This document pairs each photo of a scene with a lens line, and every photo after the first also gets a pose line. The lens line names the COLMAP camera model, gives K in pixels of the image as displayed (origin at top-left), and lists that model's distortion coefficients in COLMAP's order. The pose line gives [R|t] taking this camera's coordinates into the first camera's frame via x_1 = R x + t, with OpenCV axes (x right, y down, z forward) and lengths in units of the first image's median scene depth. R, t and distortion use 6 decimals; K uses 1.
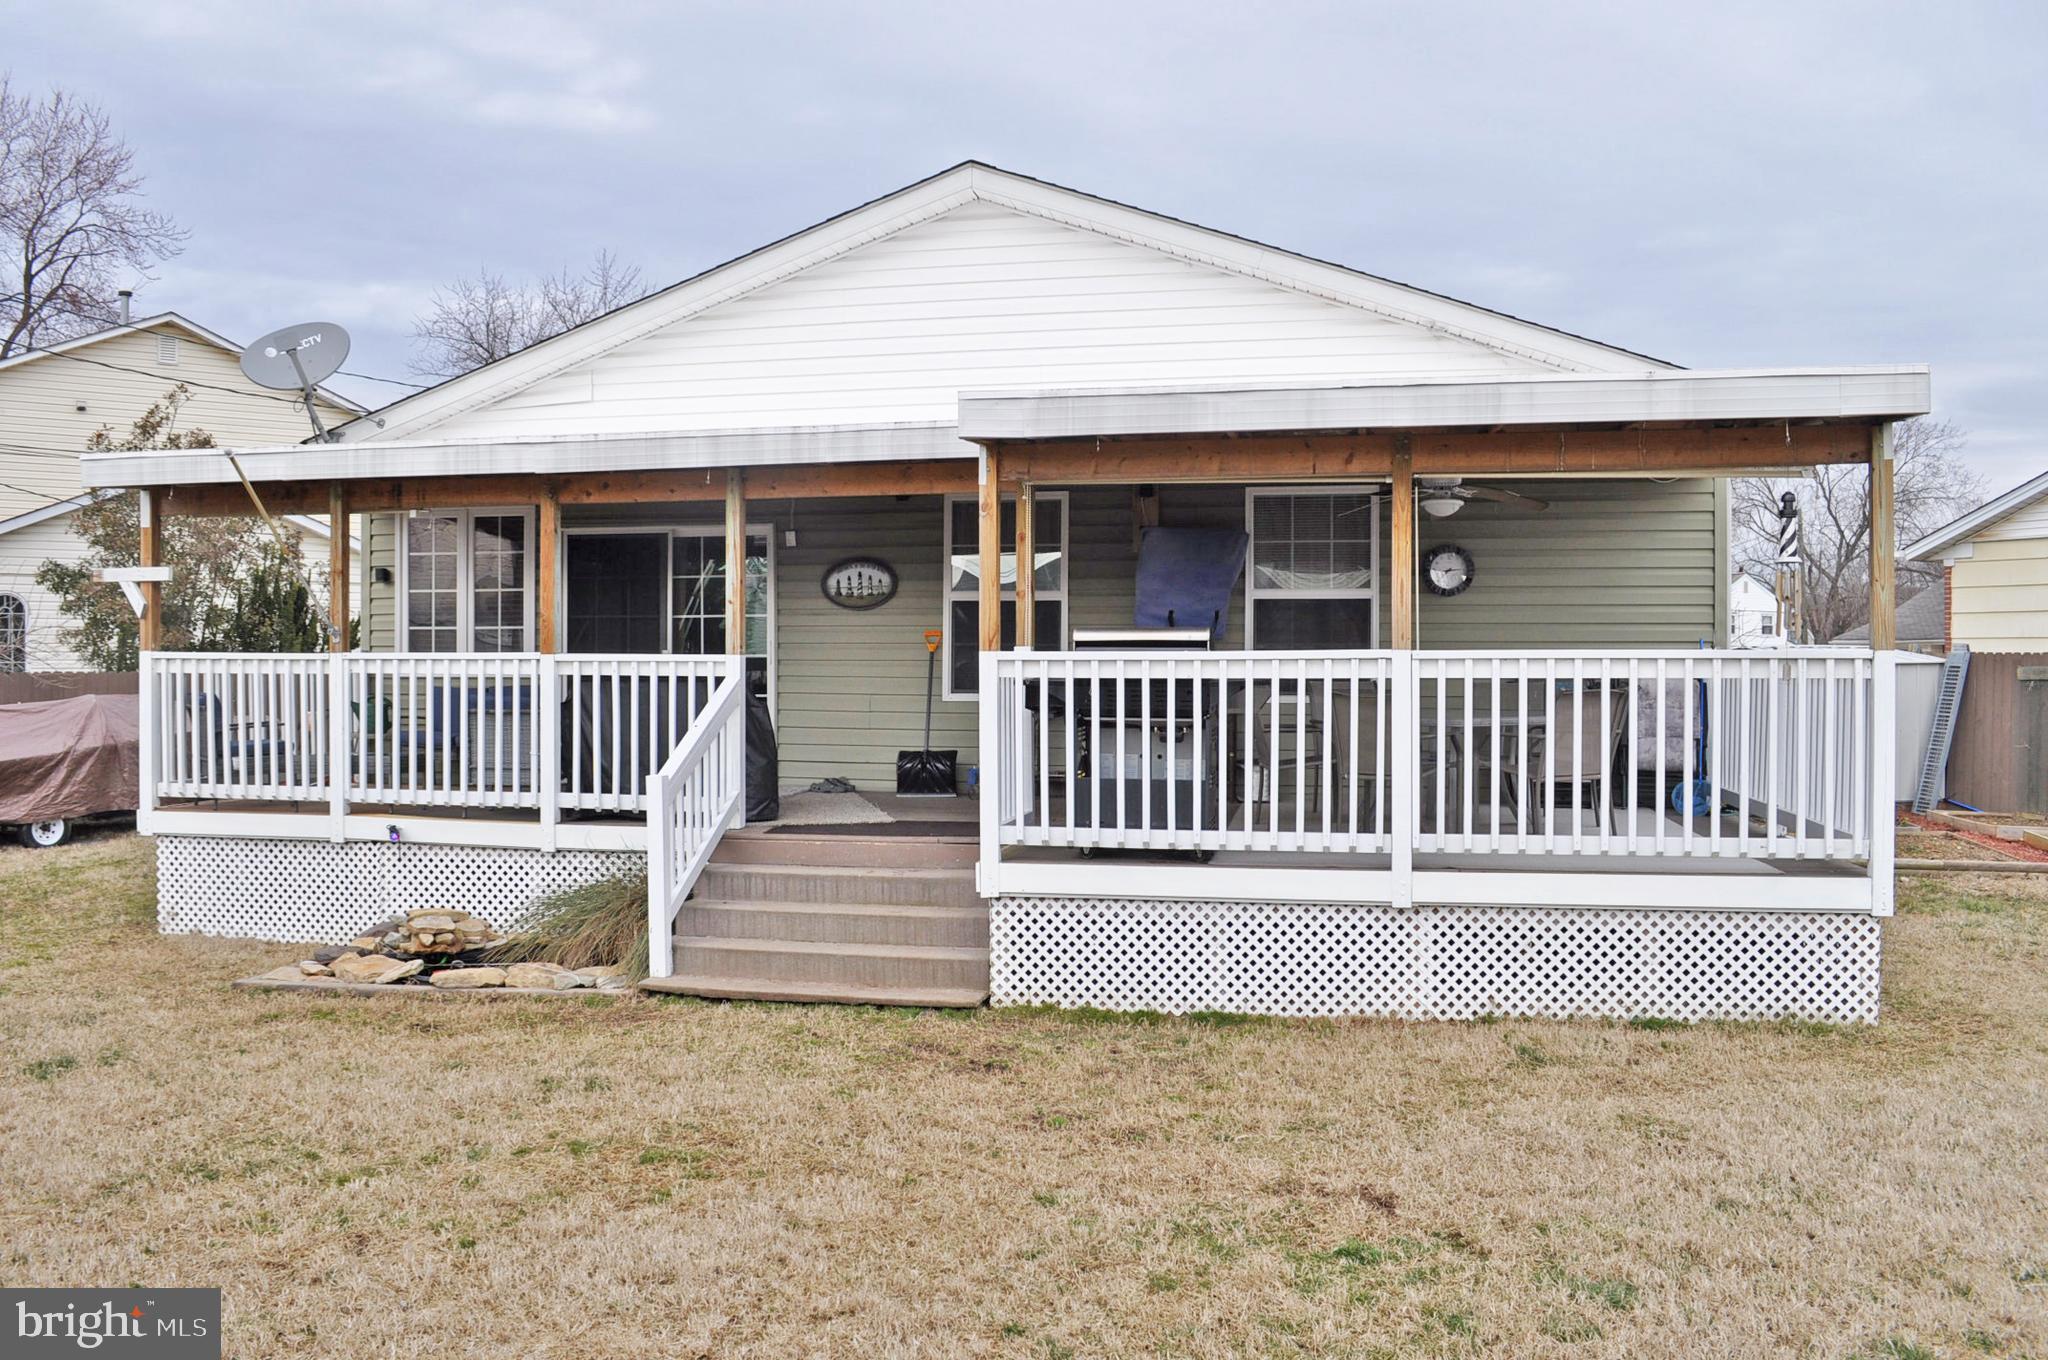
lens RADIAL K [[1610.5, 0, 1005.1], [0, 1610.5, 678.8], [0, 0, 1]] dist [-0.087026, 0.018480]
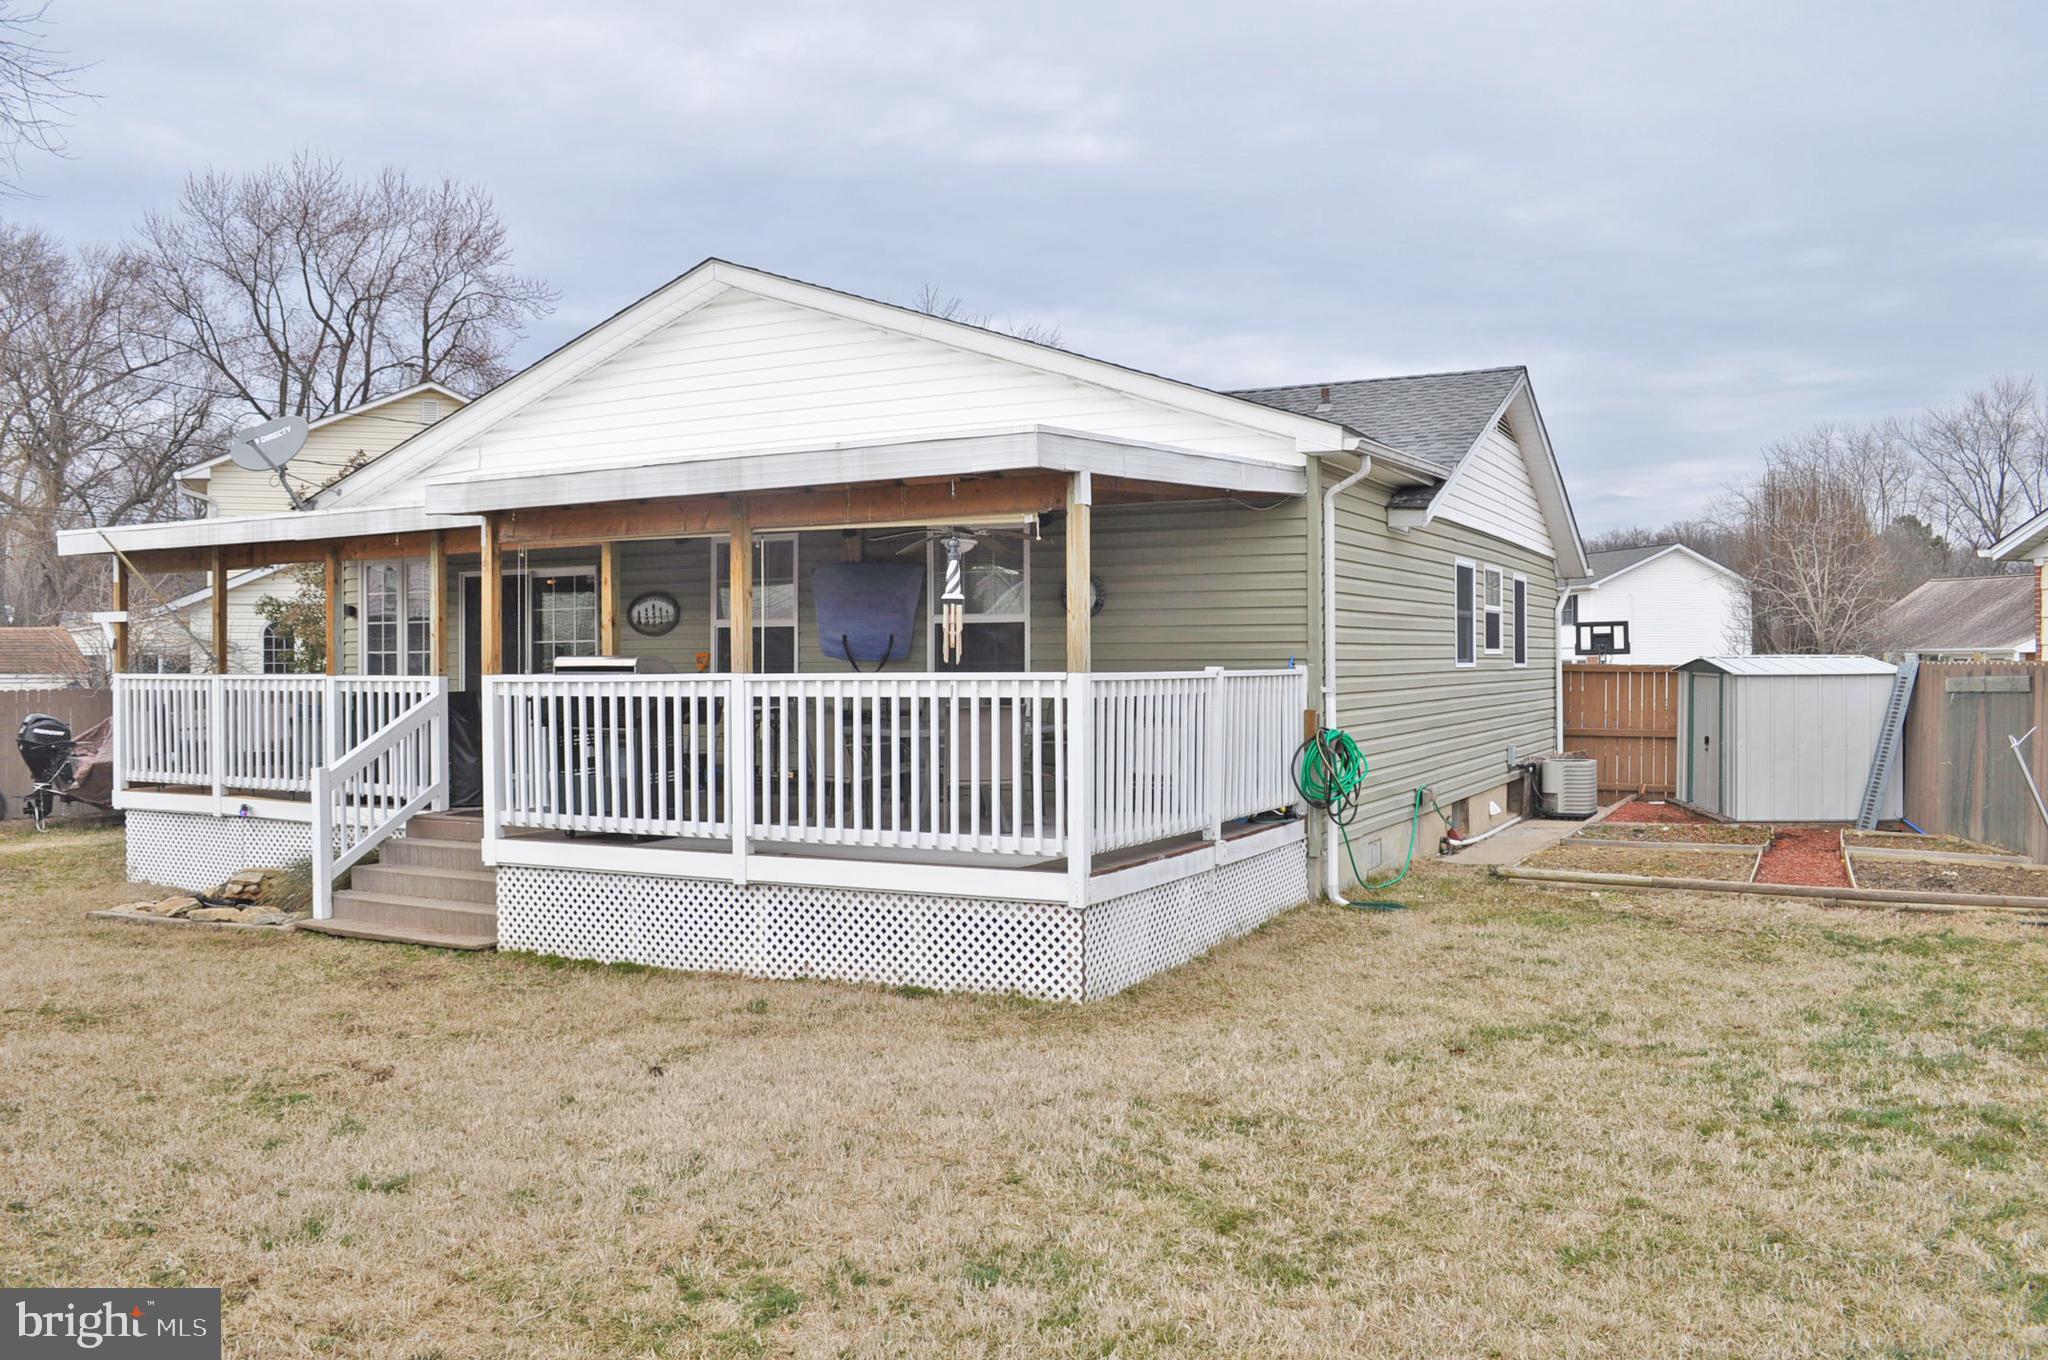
lens RADIAL K [[1610.5, 0, 1005.1], [0, 1610.5, 678.8], [0, 0, 1]] dist [-0.087026, 0.018480]
pose [[0.960280, -0.002484, -0.279027, 0.744987], [0.001501, 0.999992, -0.003736, -0.008795], [0.279034, 0.003169, 0.960276, -0.116060]]
